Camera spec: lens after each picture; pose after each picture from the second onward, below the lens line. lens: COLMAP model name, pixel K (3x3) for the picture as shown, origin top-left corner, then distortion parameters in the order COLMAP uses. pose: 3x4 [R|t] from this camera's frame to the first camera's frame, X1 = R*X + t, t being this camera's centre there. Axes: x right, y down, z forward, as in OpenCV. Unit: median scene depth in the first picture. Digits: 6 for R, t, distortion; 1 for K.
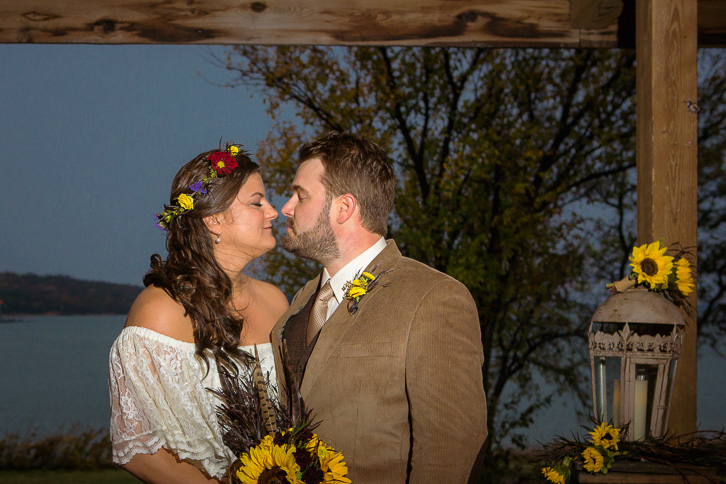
lens RADIAL K [[875.2, 0, 363.0], [0, 875.2, 242.0], [0, 0, 1]] dist [0.014669, 0.013980]
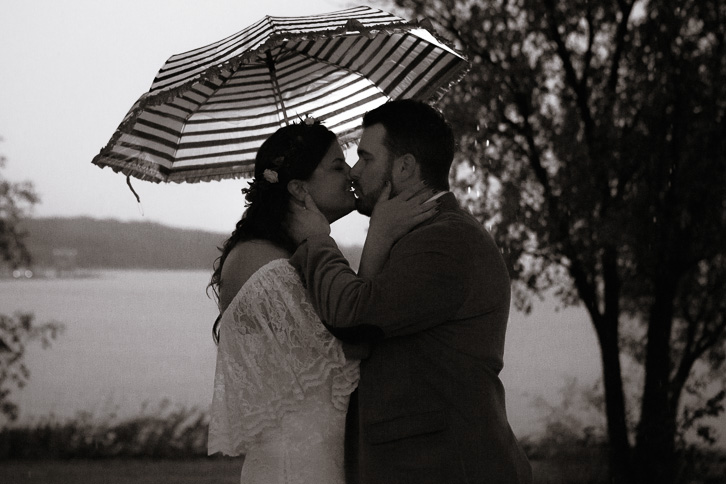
lens RADIAL K [[1329.8, 0, 363.0], [0, 1329.8, 242.0], [0, 0, 1]] dist [-0.035924, -0.284659]
pose [[0.990574, 0.010393, -0.136583, 0.029226], [-0.001667, 0.997958, 0.063847, -0.026988], [0.136968, -0.063018, 0.988569, -0.241235]]
